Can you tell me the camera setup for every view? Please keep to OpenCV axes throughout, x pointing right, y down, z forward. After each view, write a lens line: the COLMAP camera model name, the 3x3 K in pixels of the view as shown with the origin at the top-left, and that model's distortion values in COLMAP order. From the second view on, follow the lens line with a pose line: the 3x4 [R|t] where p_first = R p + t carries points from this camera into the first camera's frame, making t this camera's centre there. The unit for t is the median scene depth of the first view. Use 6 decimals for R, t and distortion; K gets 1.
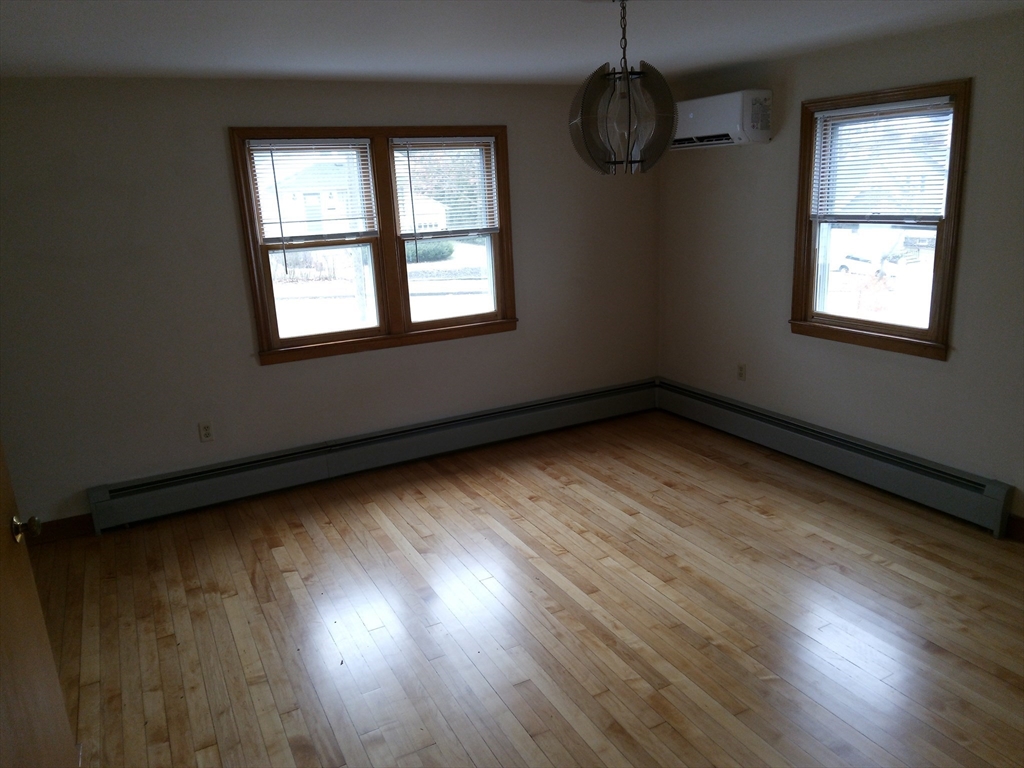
lens RADIAL K [[753.3, 0, 512.0], [0, 753.3, 384.0], [0, 0, 1]] dist [0.065812, -0.097153]
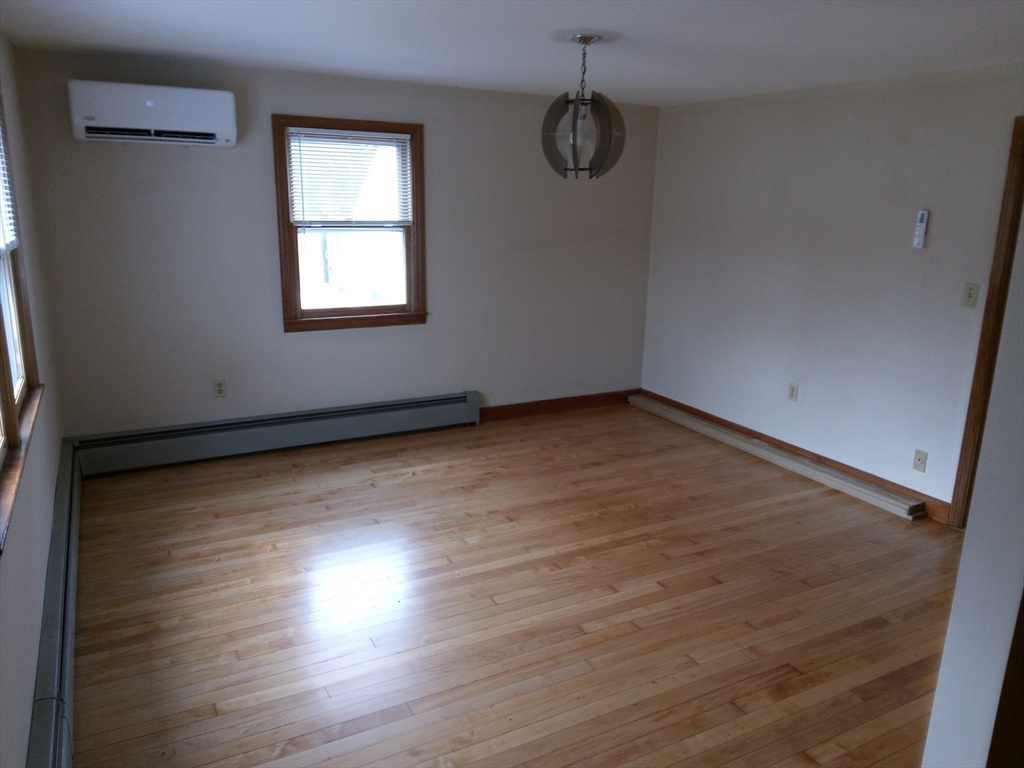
lens RADIAL K [[753.3, 0, 512.0], [0, 753.3, 384.0], [0, 0, 1]] dist [0.065812, -0.097153]
pose [[-0.008830, -0.202819, 0.979176, -0.752192], [0.236457, 0.951020, 0.199119, -0.148816], [-0.971602, 0.233291, 0.039560, 0.739110]]
